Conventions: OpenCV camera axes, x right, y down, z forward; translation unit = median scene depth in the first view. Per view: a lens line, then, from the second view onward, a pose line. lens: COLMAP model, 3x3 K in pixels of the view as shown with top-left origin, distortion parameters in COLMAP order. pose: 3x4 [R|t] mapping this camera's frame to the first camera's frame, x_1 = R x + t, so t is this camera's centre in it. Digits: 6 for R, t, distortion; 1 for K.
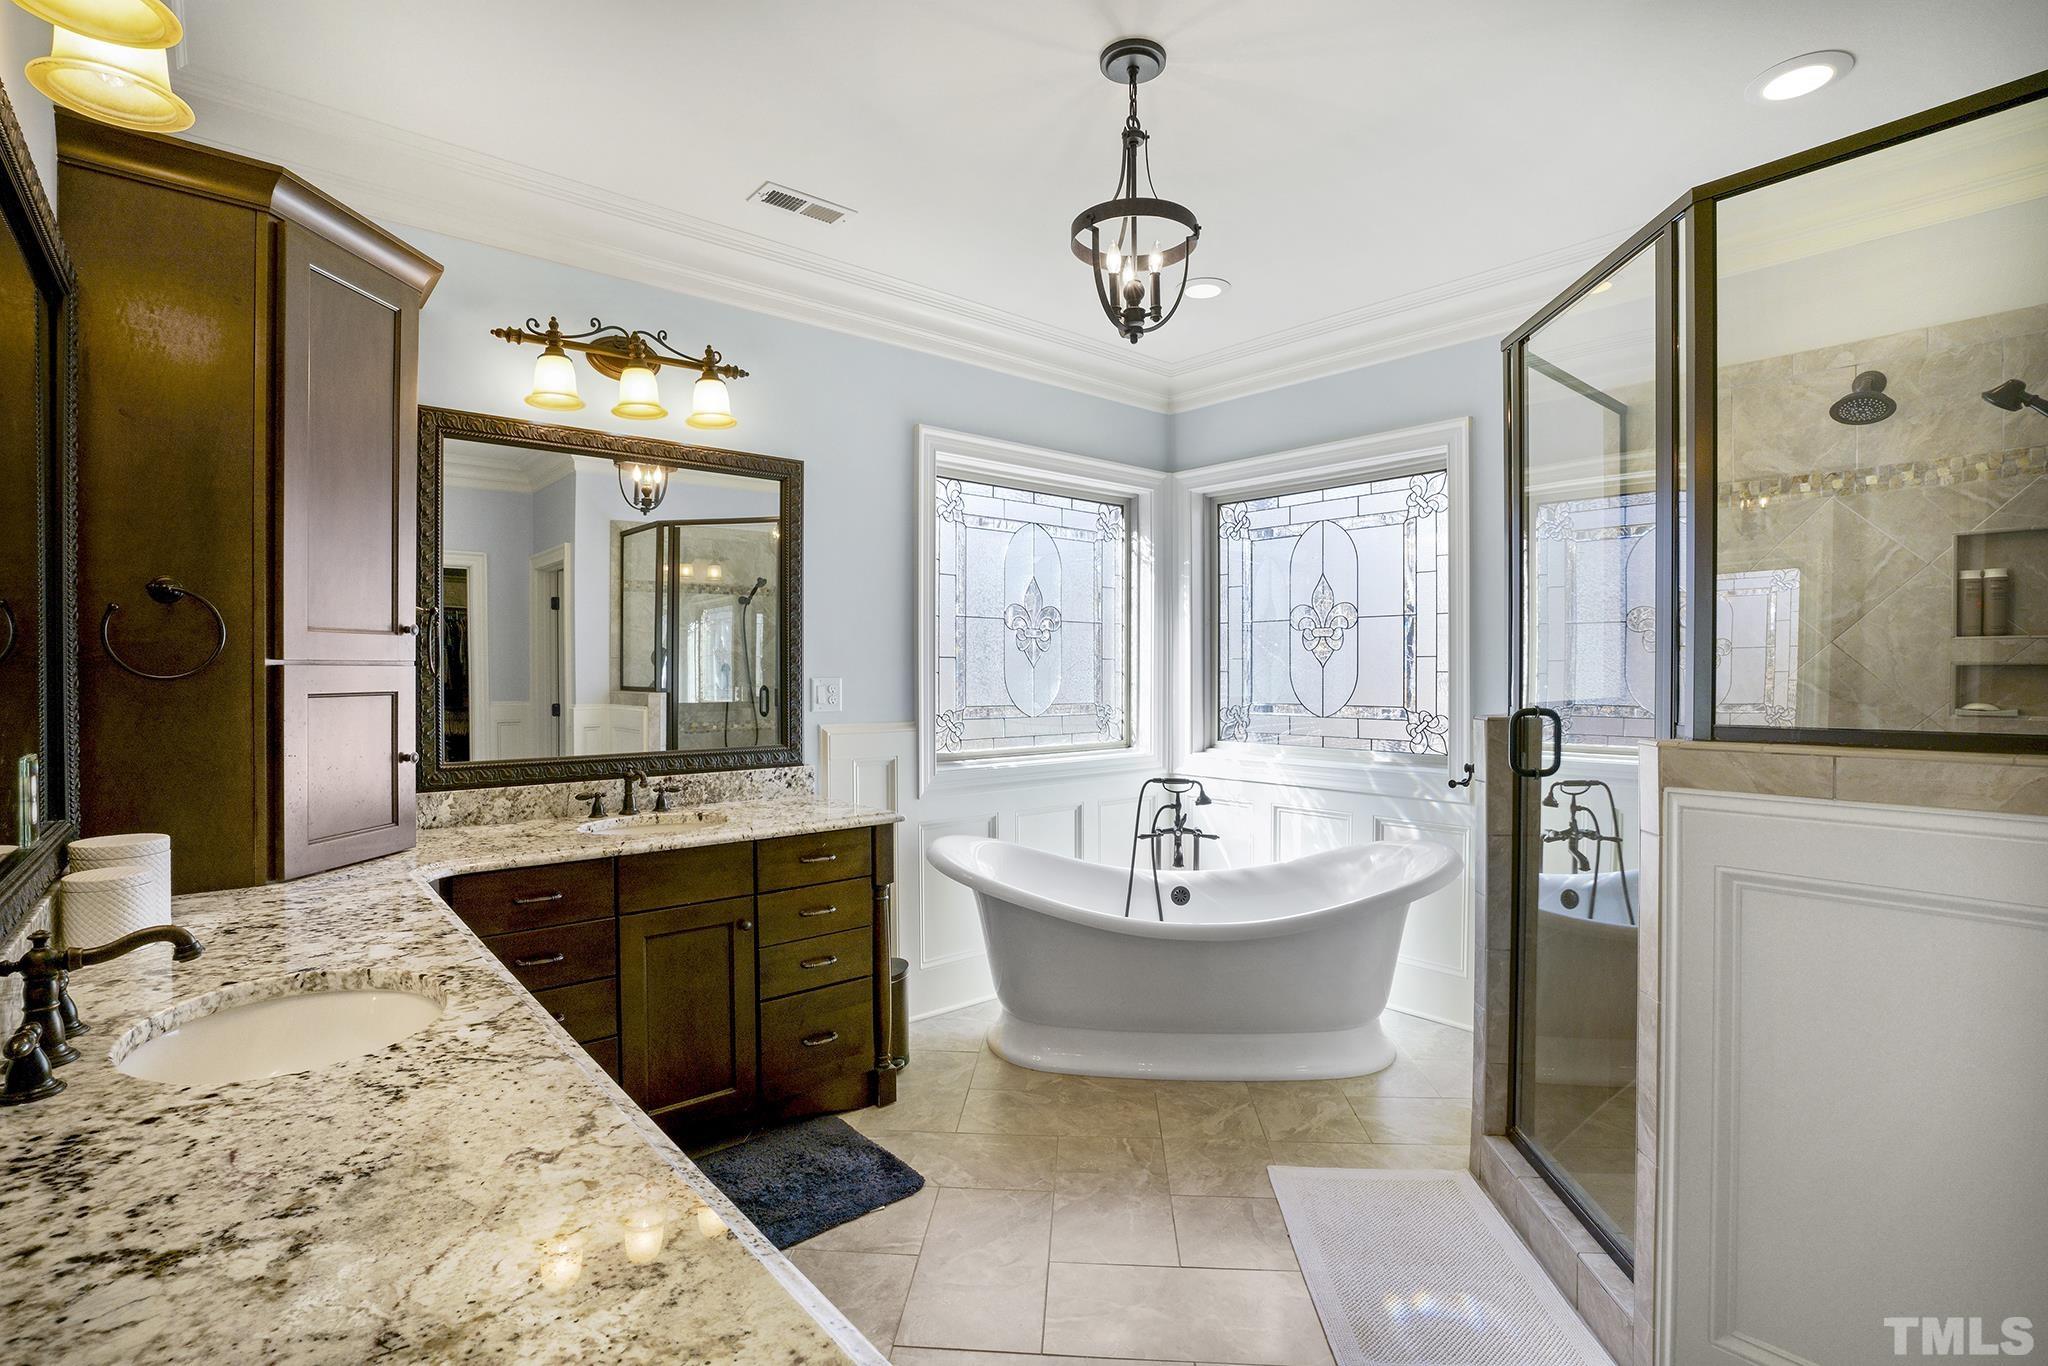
lens RADIAL K [[953.9, 0, 1017.9], [0, 953.9, 672.3], [0, 0, 1]] dist [-0.042324, 0.011220]
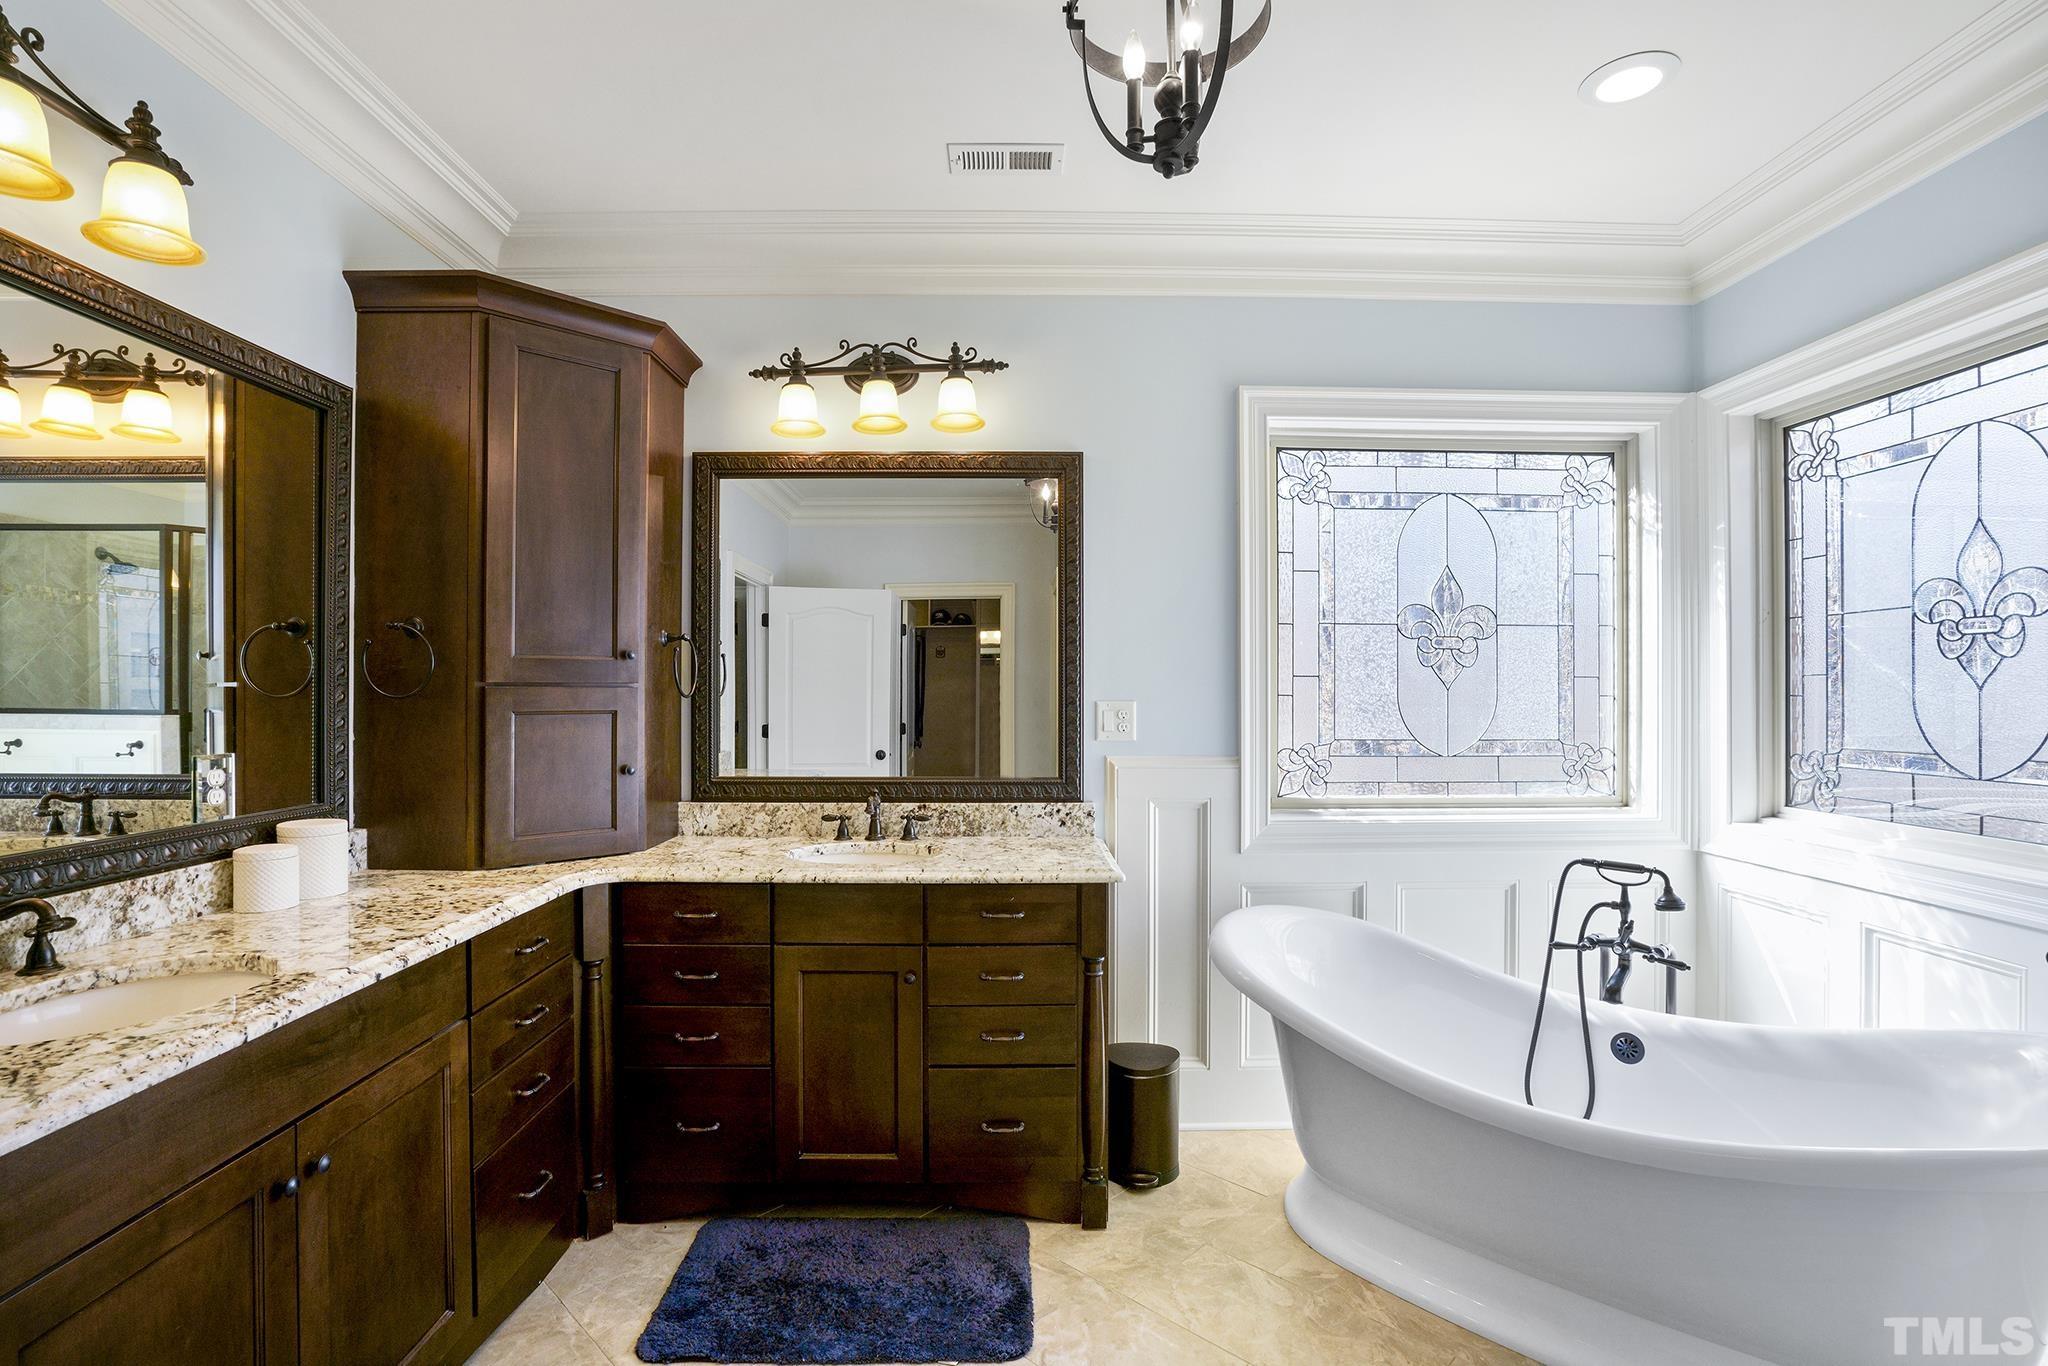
lens RADIAL K [[953.9, 0, 1013.0], [0, 953.9, 686.6], [0, 0, 1]] dist [-0.042324, 0.011220]
pose [[0.774809, -0.001552, -0.632193, 0.286947], [-0.003625, 0.999970, -0.006898, -0.001311], [0.632185, 0.007636, 0.774780, 0.294819]]
